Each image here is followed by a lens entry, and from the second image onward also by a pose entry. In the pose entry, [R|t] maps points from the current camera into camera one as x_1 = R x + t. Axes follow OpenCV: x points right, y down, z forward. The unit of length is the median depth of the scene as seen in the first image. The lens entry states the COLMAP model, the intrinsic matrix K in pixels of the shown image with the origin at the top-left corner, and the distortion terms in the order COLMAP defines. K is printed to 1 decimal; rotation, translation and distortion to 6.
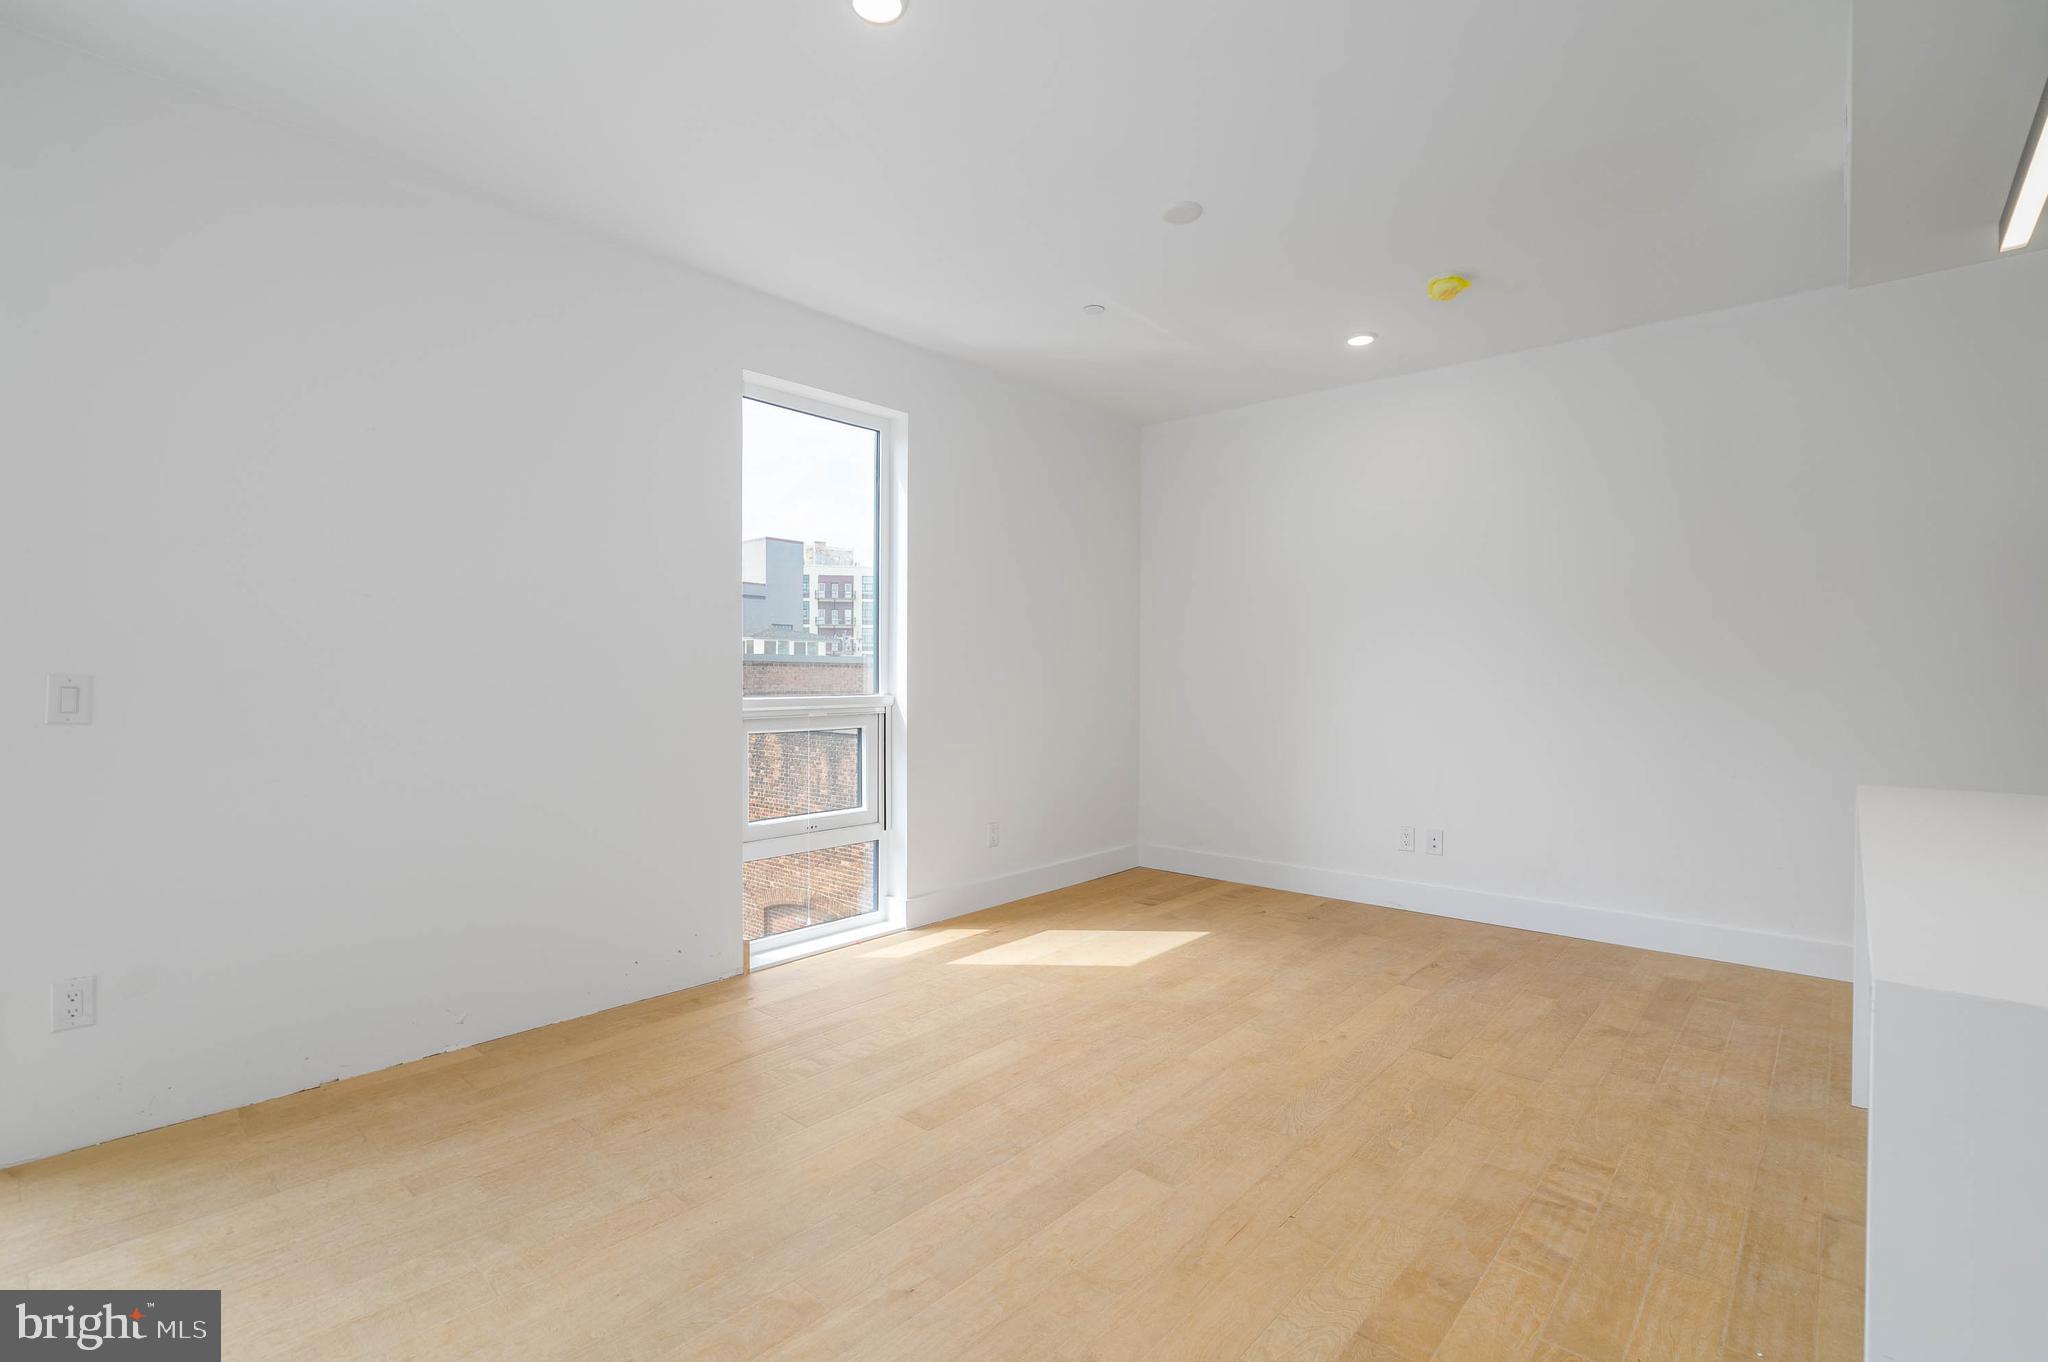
lens RADIAL K [[927.0, 0, 1037.8], [0, 927.0, 688.5], [0, 0, 1]] dist [-0.001184, -0.000055]
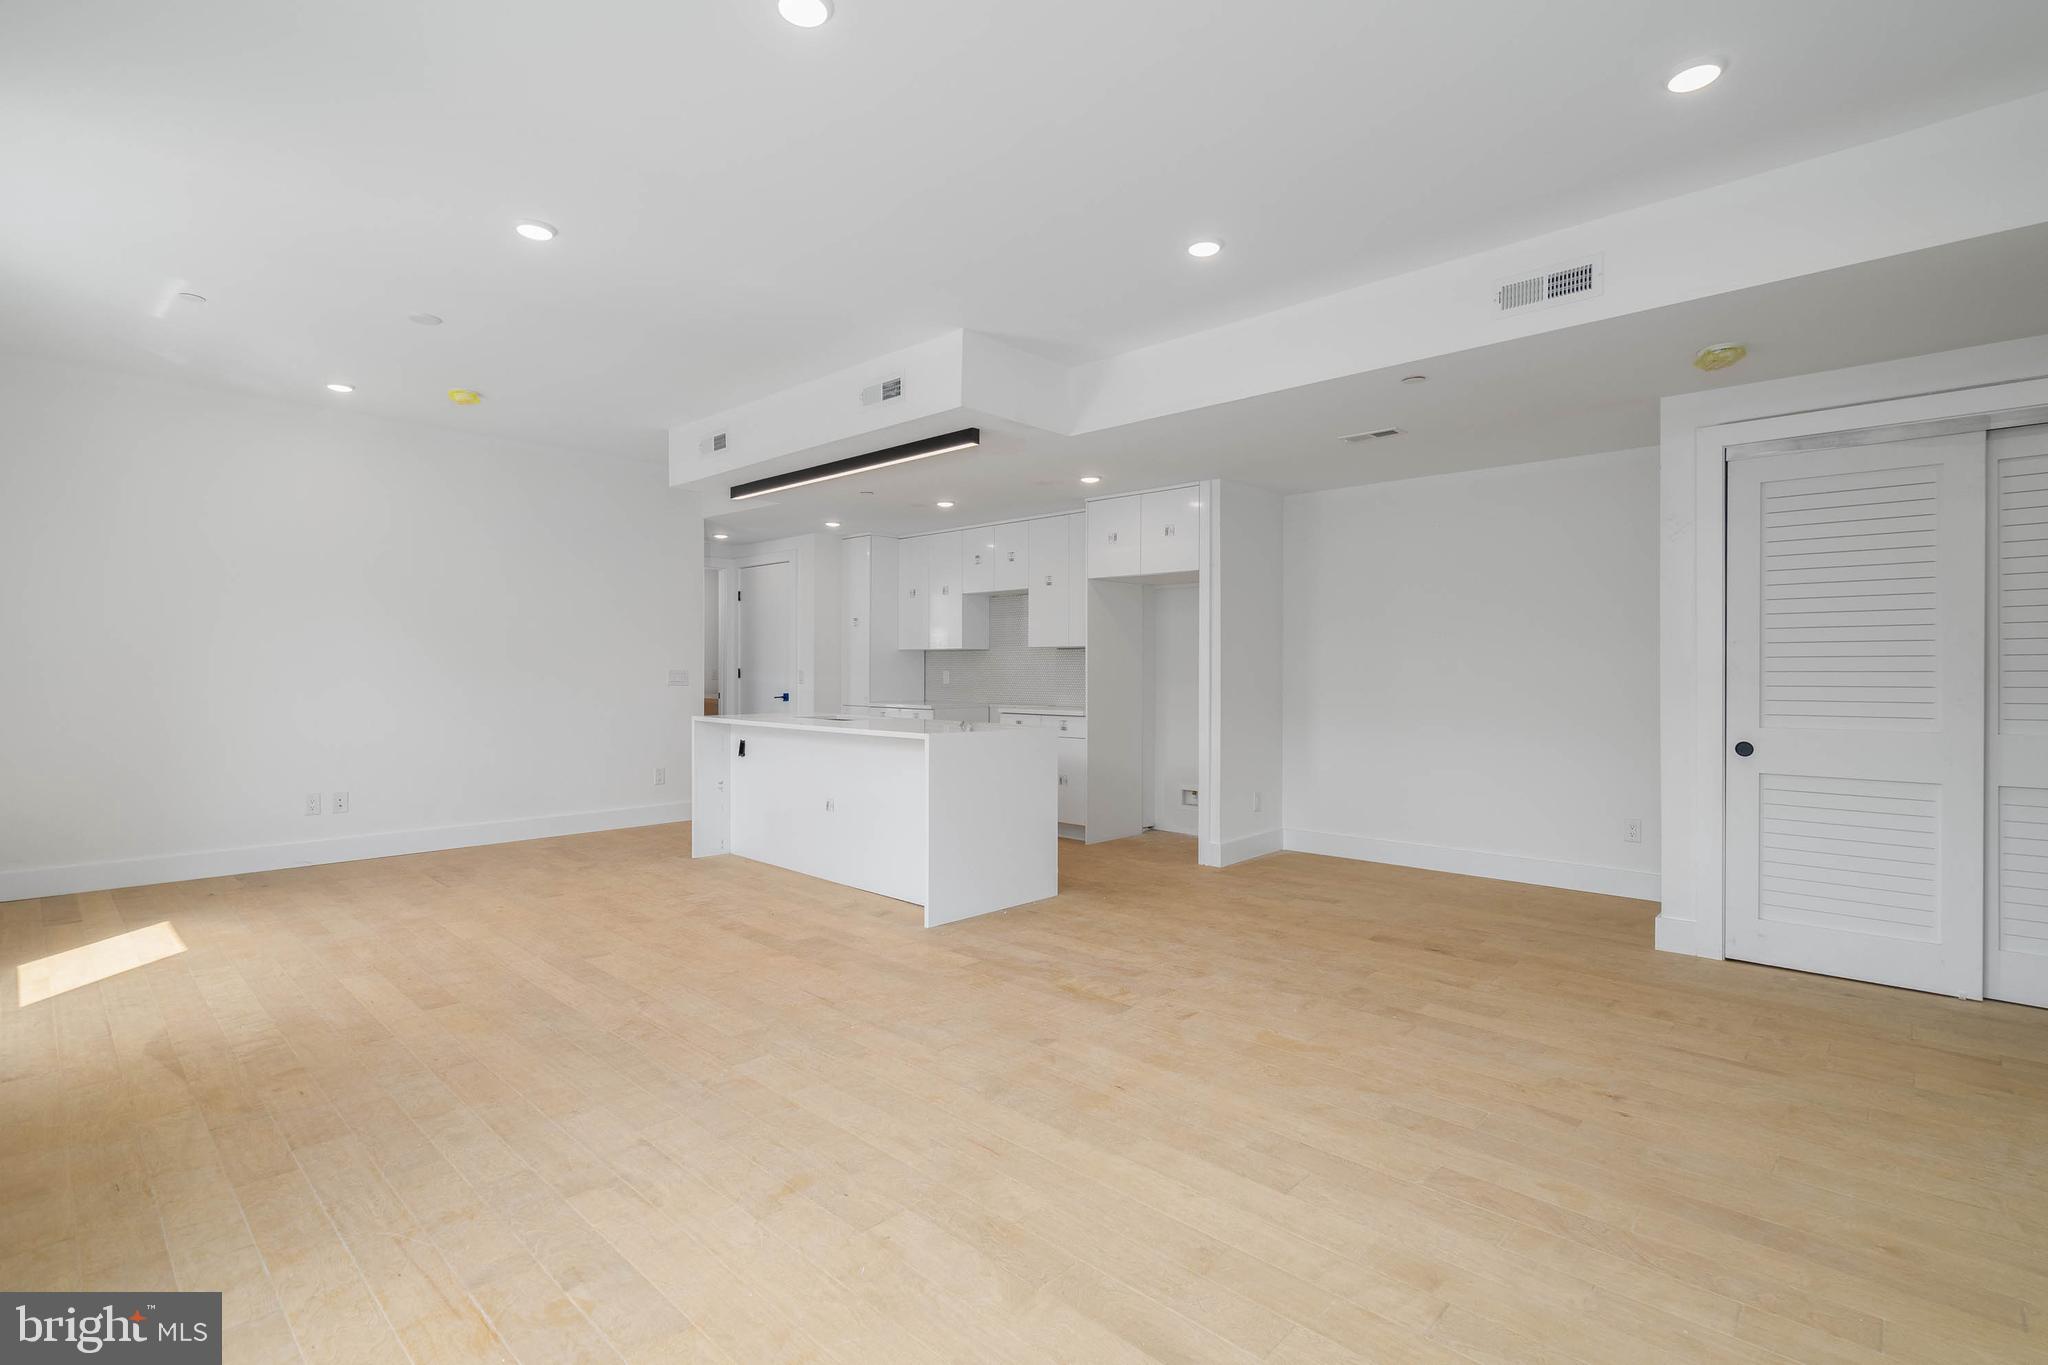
lens RADIAL K [[951.6, 0, 1015.1], [0, 951.6, 678.6], [0, 0, 1]] dist [-0.002651, 0.000283]
pose [[0.051139, -0.013044, 0.998606, -0.930370], [0.003348, 0.999911, 0.012890, -0.010487], [-0.998686, 0.002685, 0.051178, 0.069443]]
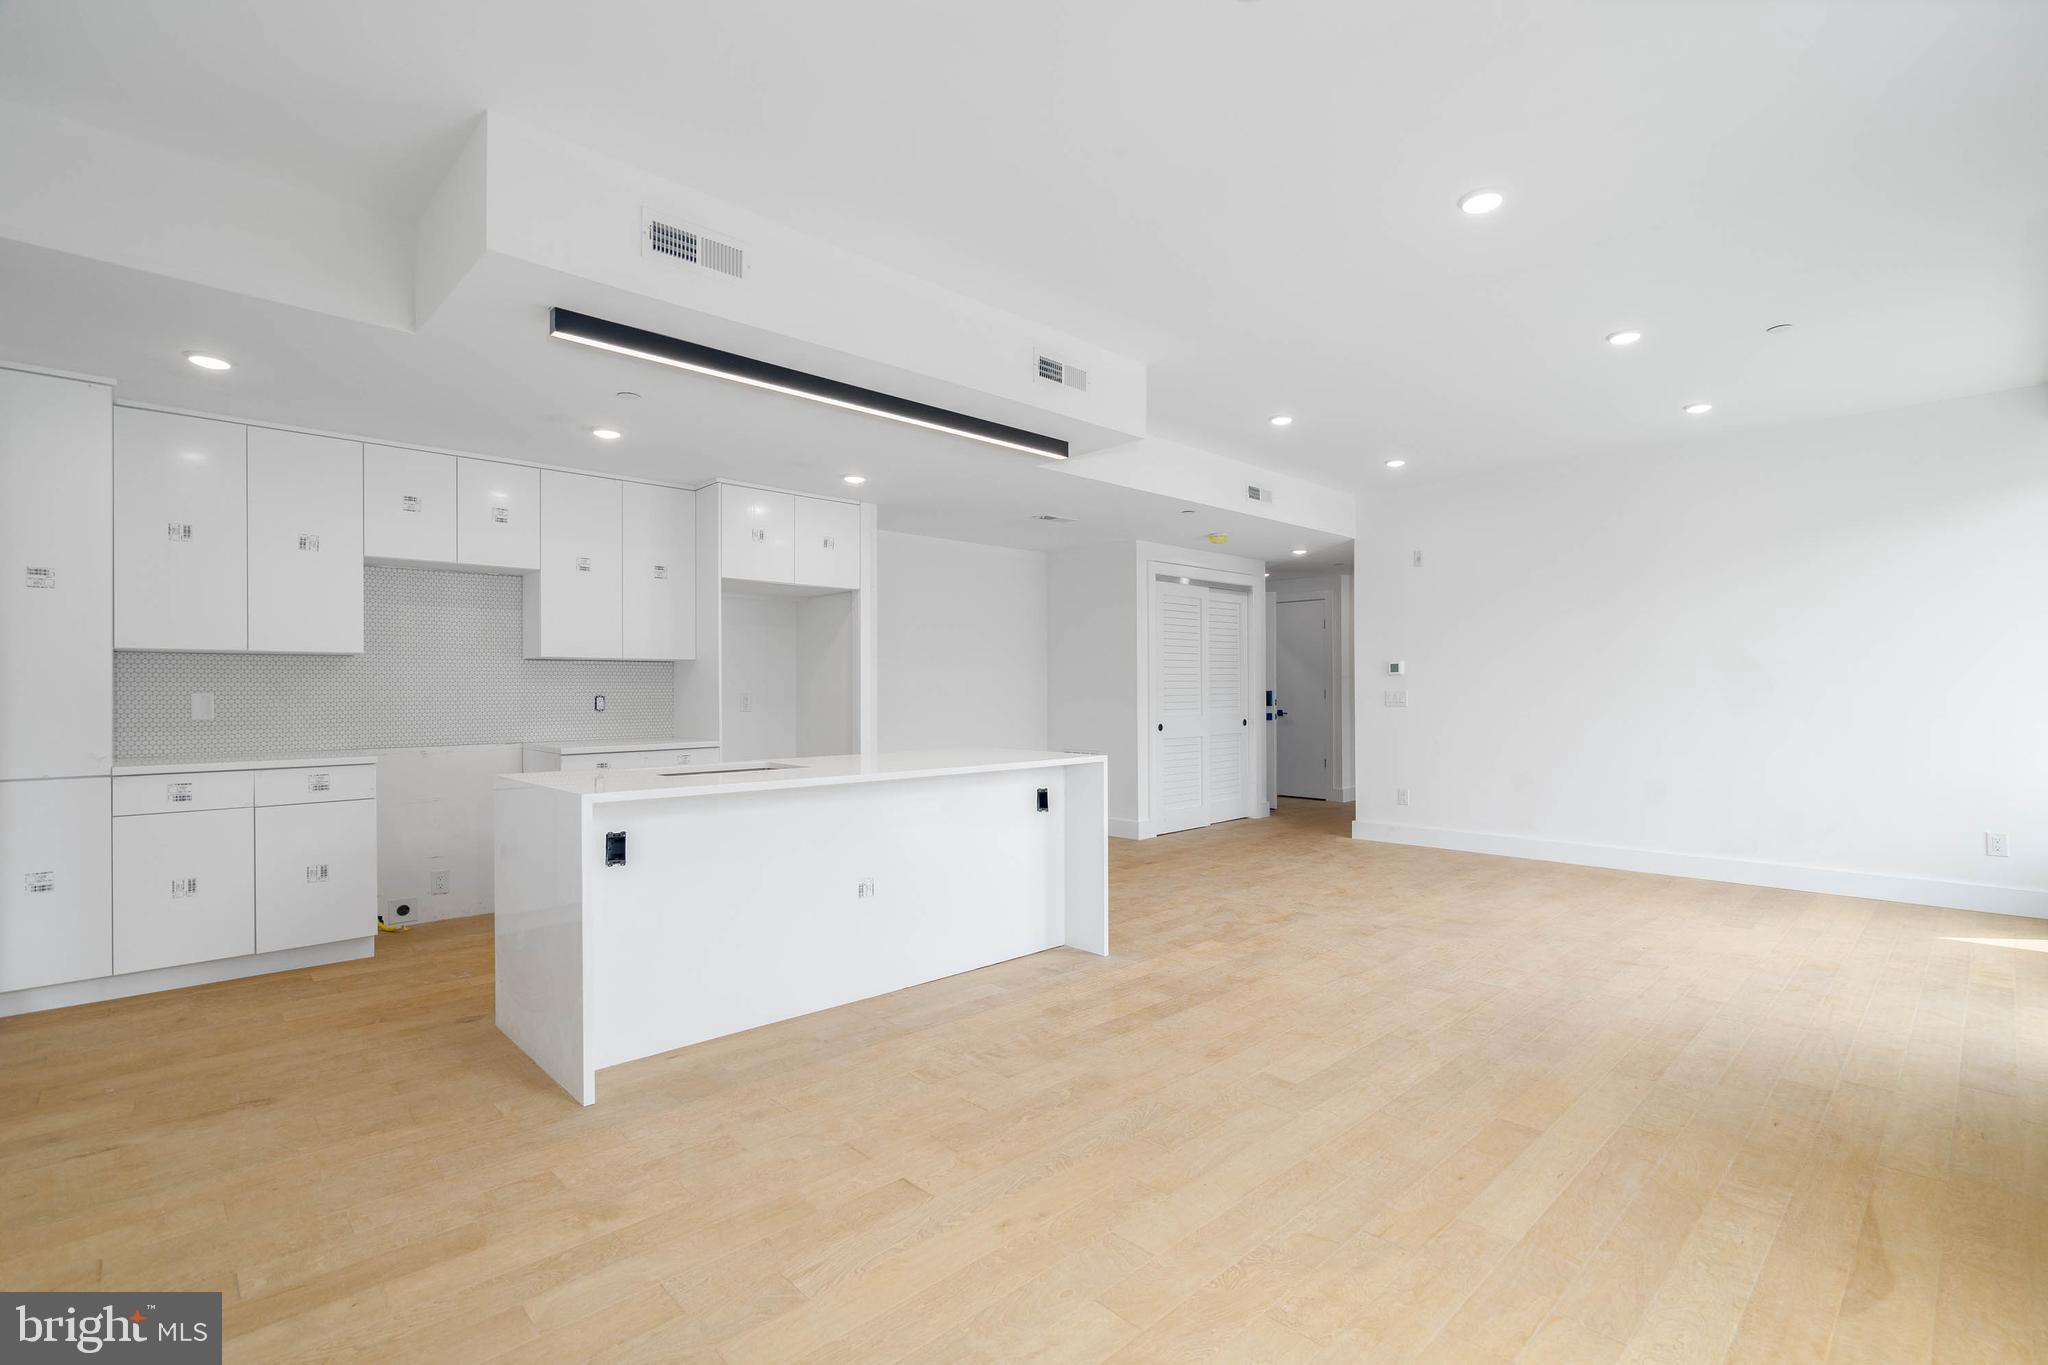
lens RADIAL K [[945.8, 0, 1023.1], [0, 945.8, 691.4], [0, 0, 1]] dist [-0.000965, -0.000765]
pose [[-0.995748, -0.001297, 0.092108, 0.204571], [-0.000520, 0.999964, 0.008463, -0.012931], [-0.092115, 0.008379, -0.995713, 1.342181]]
